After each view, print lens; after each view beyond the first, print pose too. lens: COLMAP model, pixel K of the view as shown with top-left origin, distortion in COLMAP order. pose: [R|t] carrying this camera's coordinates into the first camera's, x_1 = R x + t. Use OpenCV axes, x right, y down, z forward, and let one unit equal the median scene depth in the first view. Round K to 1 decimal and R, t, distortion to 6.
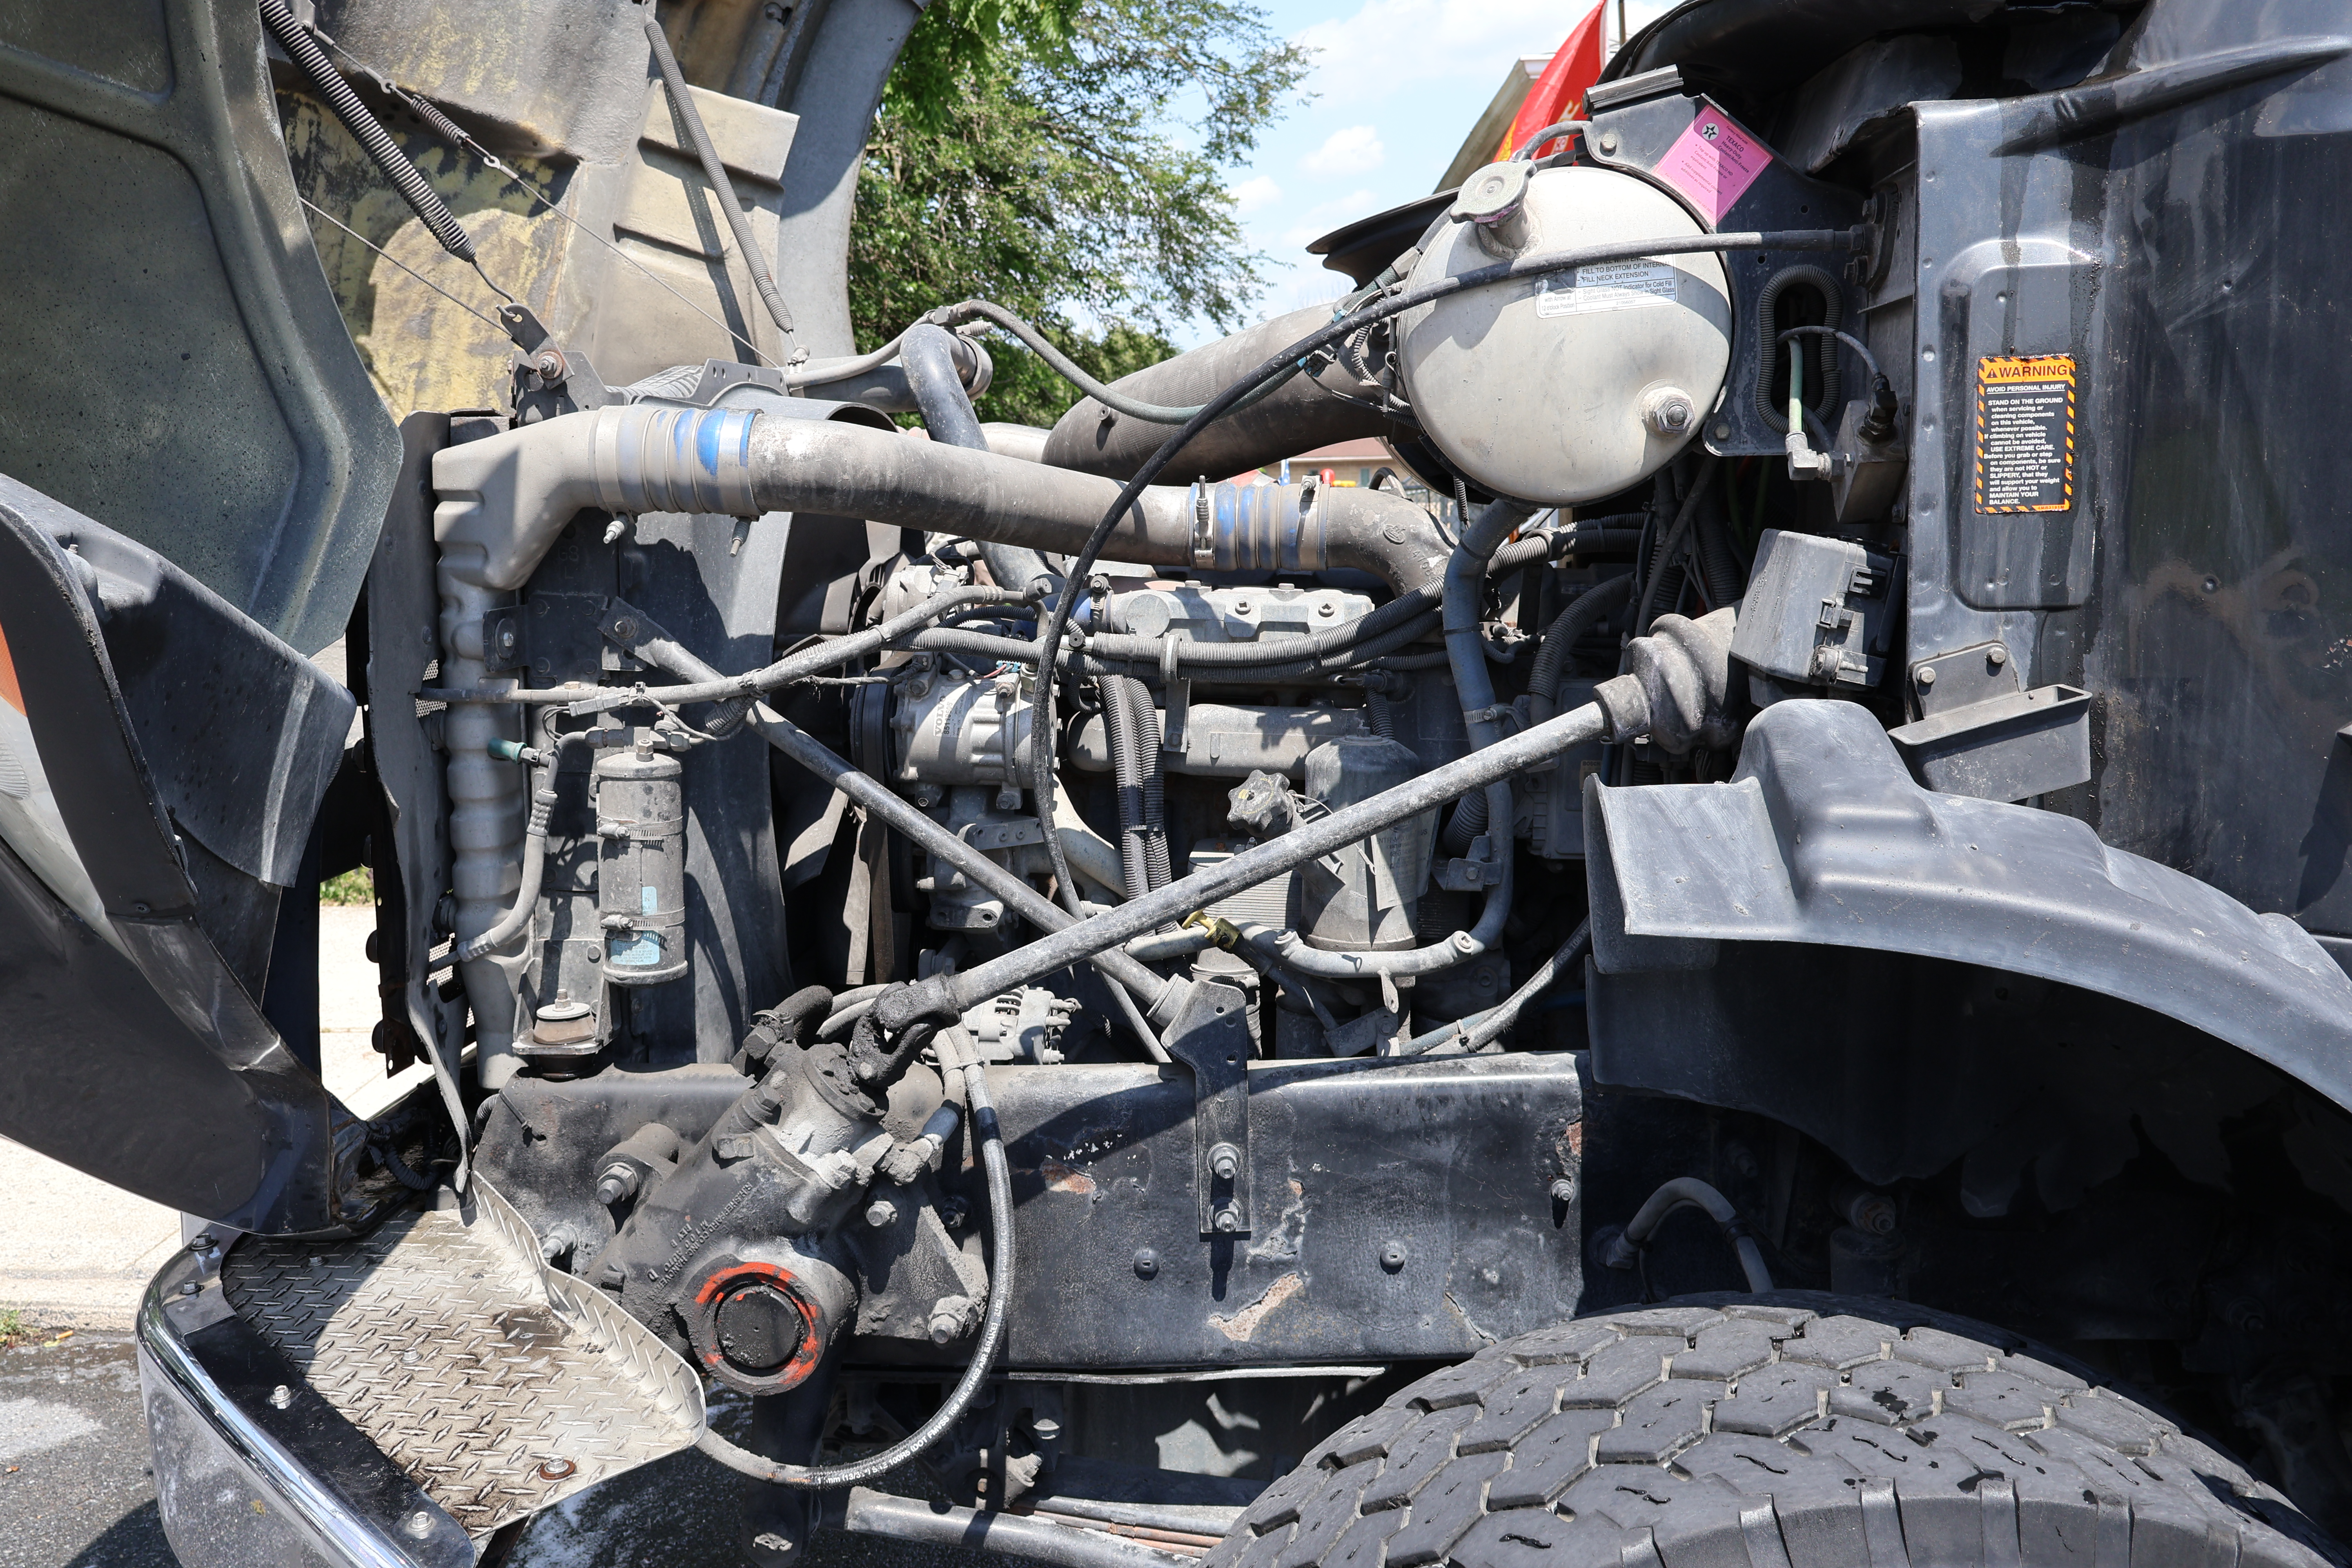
lens RADIAL K [[2075.4, 0, 1181.9], [0, 2075.4, 743.9], [0, 0, 1]] dist [0.007927, 0.013274]
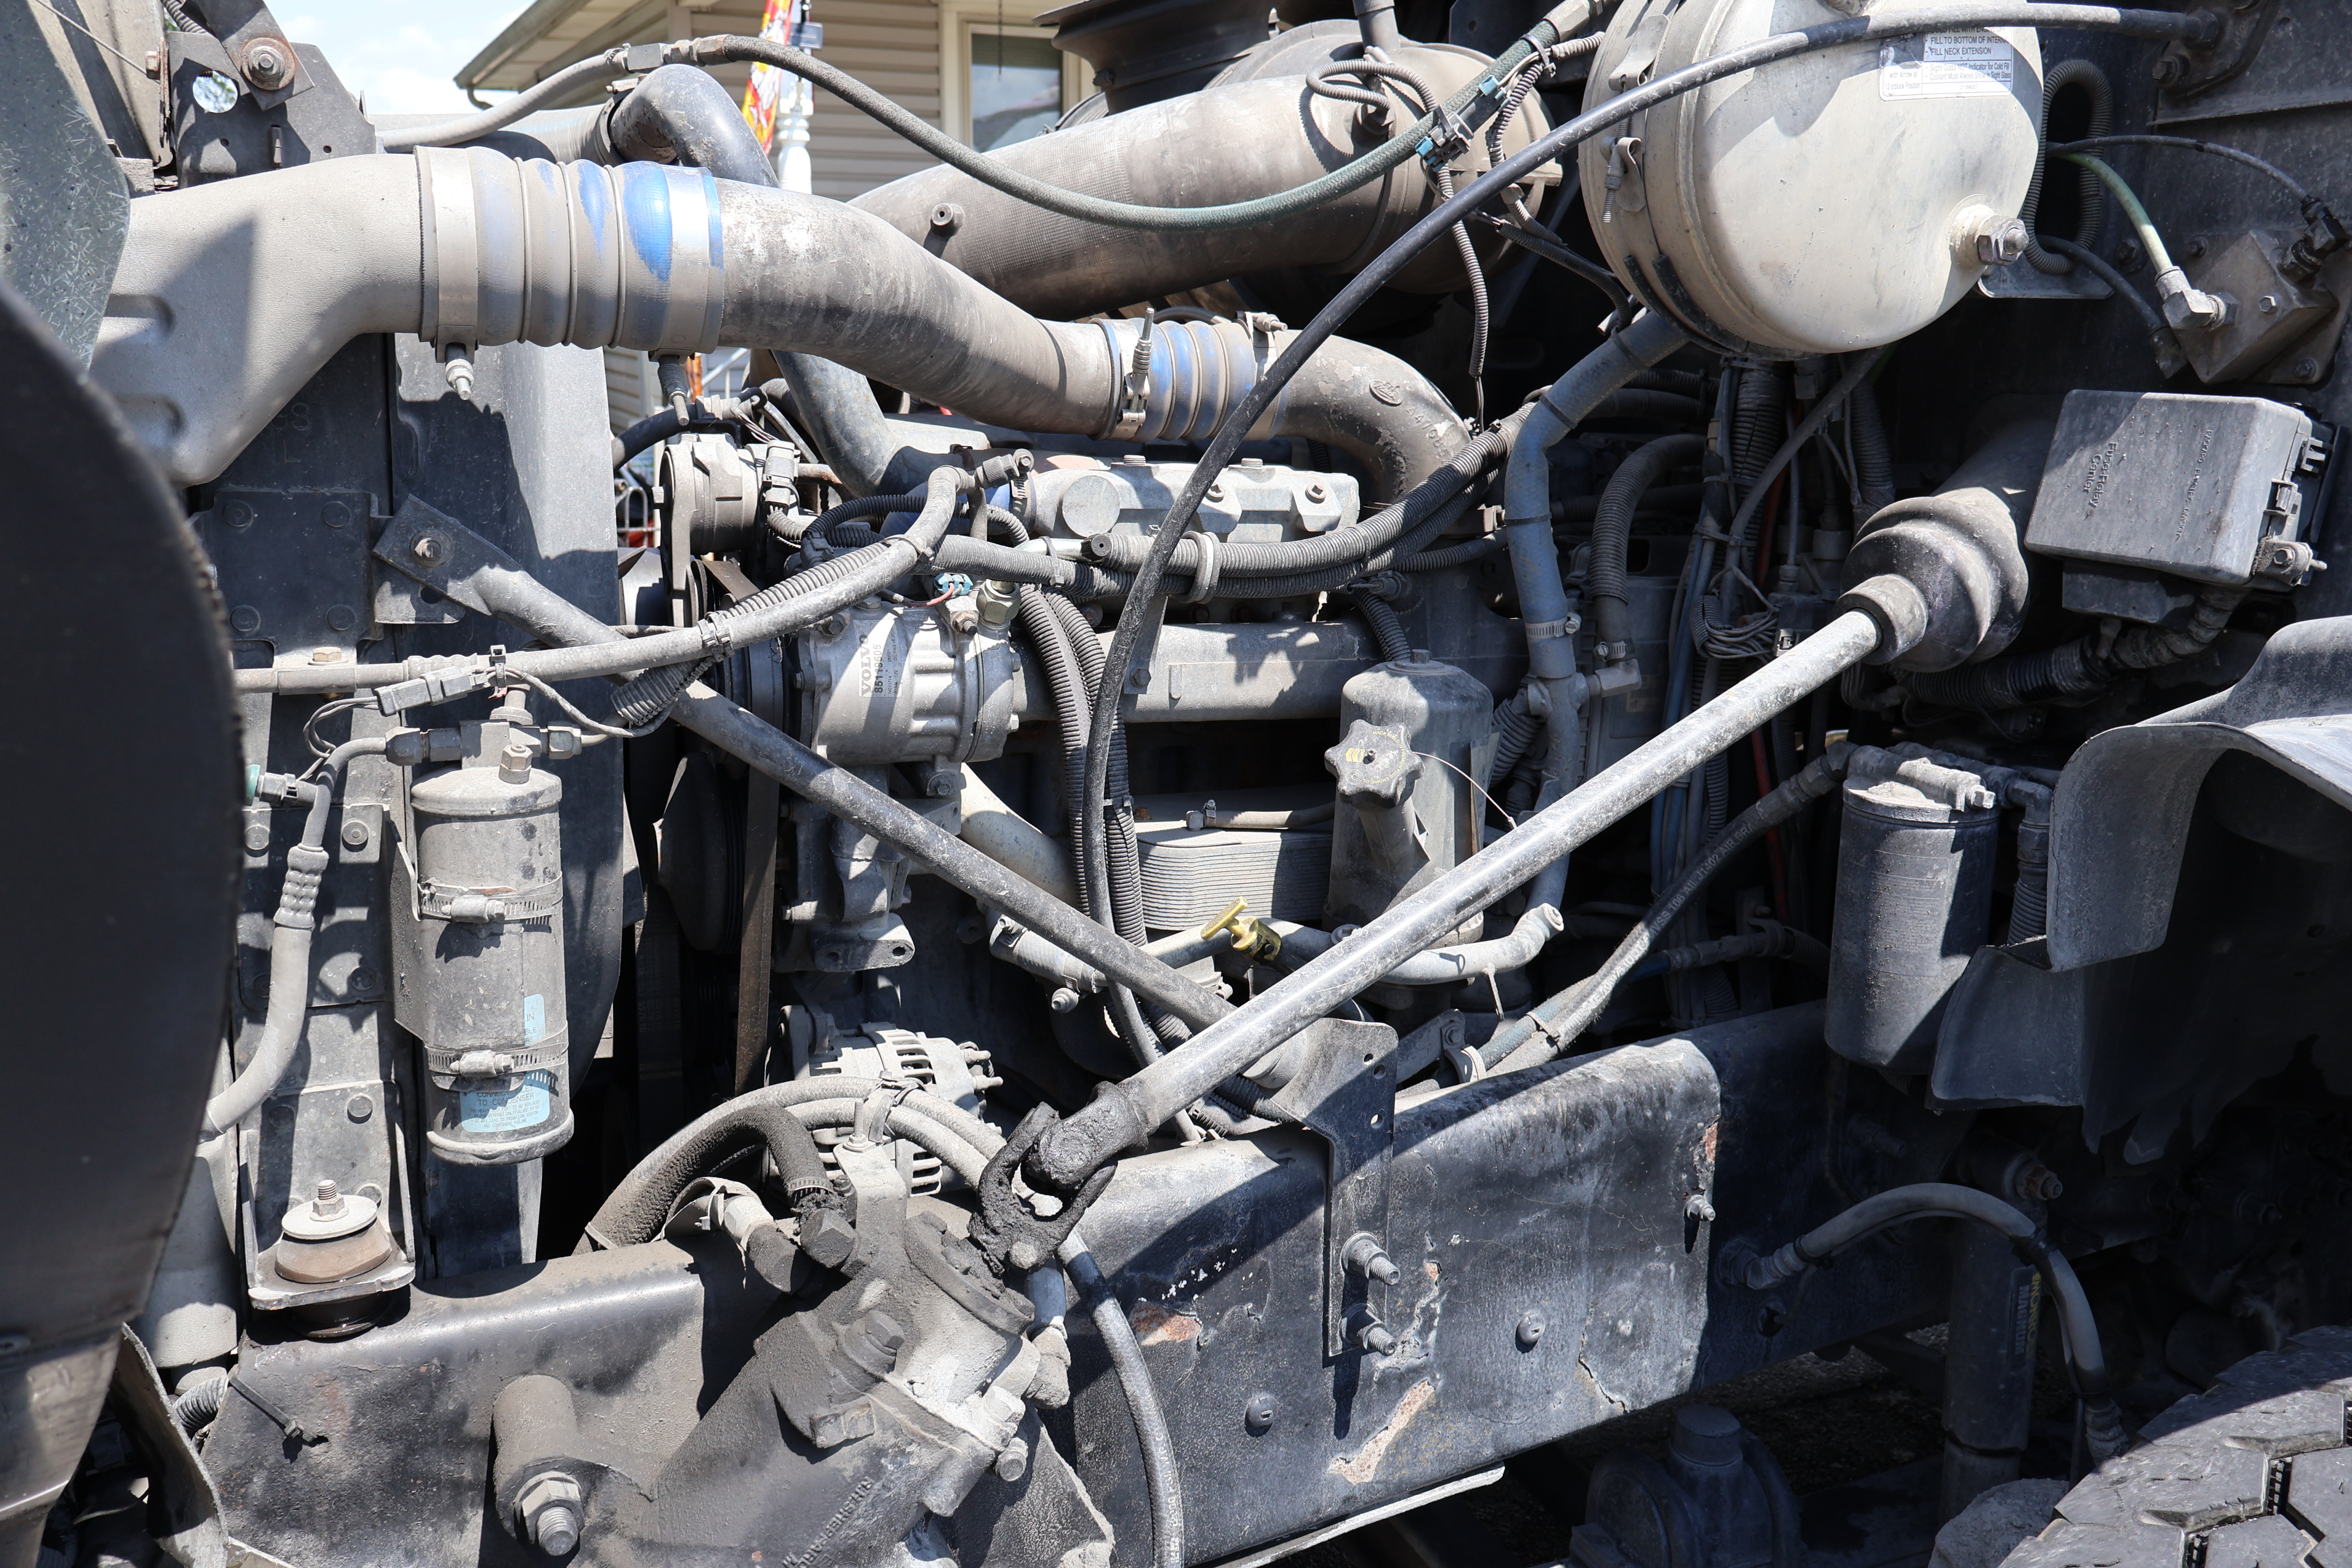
lens RADIAL K [[1974.0, 0, 1171.3], [0, 1974.0, 744.8], [0, 0, 1]] dist [-0.001837, -0.004189]
pose [[0.881138, -0.075904, 0.466727, -0.346687], [0.040561, 0.995527, 0.085328, -0.040530], [-0.471116, -0.056255, 0.880276, 0.425774]]
